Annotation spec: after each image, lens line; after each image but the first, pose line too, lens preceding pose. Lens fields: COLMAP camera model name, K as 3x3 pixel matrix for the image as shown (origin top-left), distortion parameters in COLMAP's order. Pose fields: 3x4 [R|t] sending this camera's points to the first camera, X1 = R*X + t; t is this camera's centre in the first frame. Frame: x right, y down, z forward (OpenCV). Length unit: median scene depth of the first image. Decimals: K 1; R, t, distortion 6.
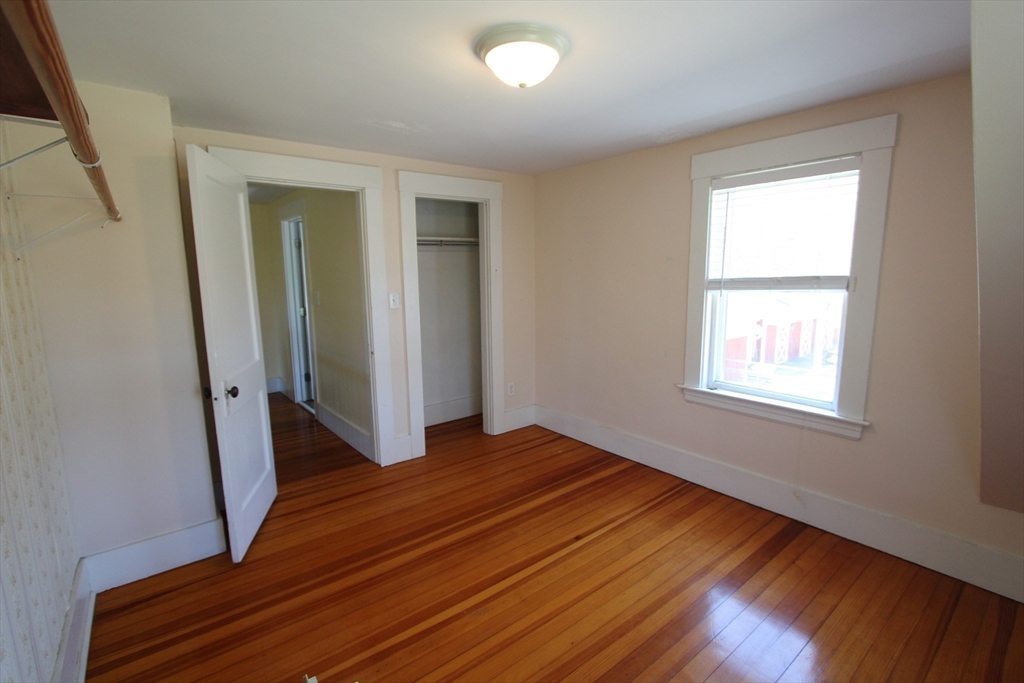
lens RADIAL K [[473.1, 0, 511.1], [0, 473.1, 343.6], [0, 0, 1]] dist [-0.014720, 0.001118]
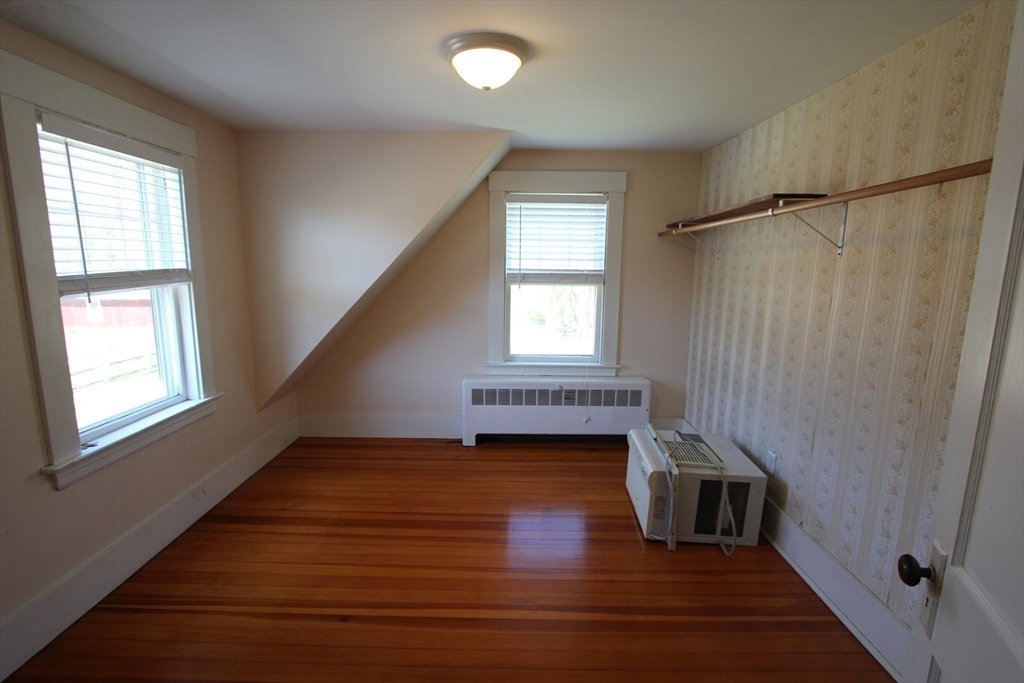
lens RADIAL K [[473.1, 0, 511.1], [0, 473.1, 343.6], [0, 0, 1]] dist [-0.014720, 0.001118]
pose [[-0.783086, -0.097247, 0.614264, -0.477598], [0.100142, 0.955093, 0.278869, -0.185434], [-0.613798, 0.279892, -0.738182, 1.252273]]
